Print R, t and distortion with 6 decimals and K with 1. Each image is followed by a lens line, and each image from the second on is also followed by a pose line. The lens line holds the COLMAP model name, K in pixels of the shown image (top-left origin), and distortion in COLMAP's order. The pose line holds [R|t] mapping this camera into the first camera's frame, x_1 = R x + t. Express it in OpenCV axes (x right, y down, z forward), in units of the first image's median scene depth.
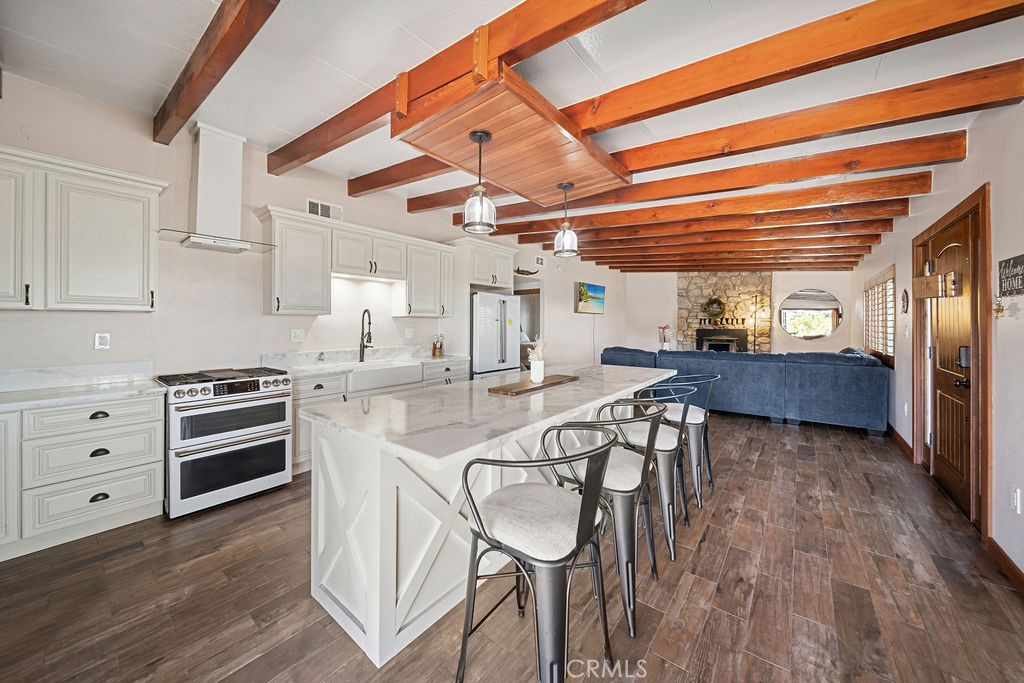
lens RADIAL K [[363.5, 0, 506.5], [0, 363.5, 335.2], [0, 0, 1]] dist [-0.003078, -0.000802]
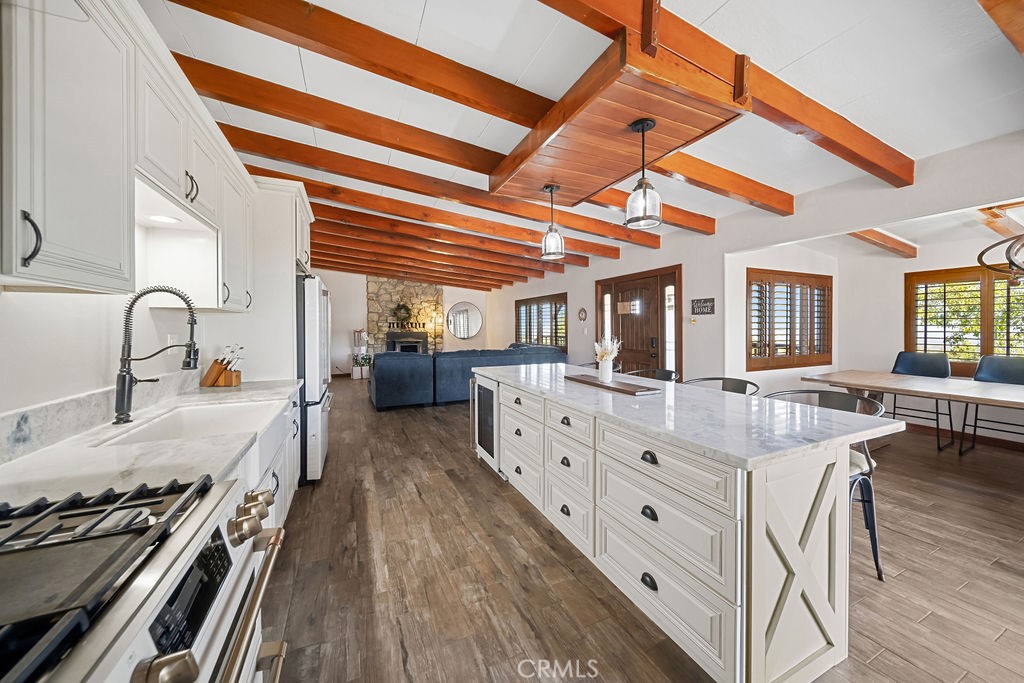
lens RADIAL K [[363.5, 0, 514.7], [0, 363.5, 332.2], [0, 0, 1]] dist [-0.003078, -0.000802]
pose [[0.454442, -0.008200, 0.890738, -0.254661], [0.025535, 0.999667, -0.003825, -0.004536], [-0.890410, 0.024483, 0.454500, 0.206832]]
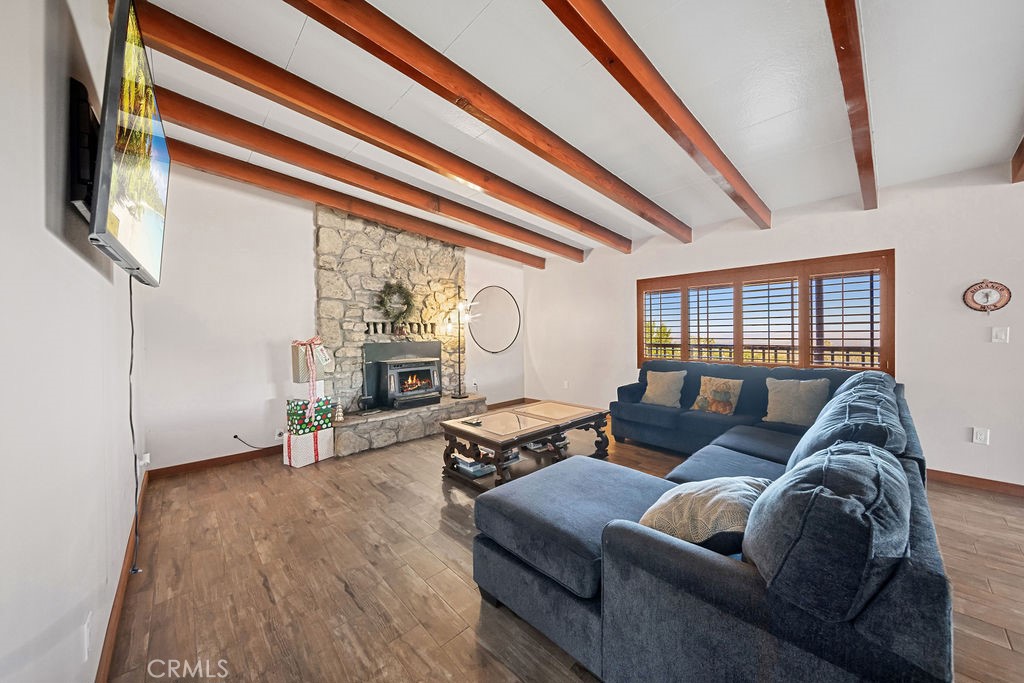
lens RADIAL K [[363.5, 0, 514.2], [0, 363.5, 328.7], [0, 0, 1]] dist [-0.003078, -0.000802]
pose [[0.150956, 0.010484, 0.988485, 0.091960], [0.039103, 0.999098, -0.016568, -0.022485], [-0.987767, 0.041154, 0.150410, 0.774578]]
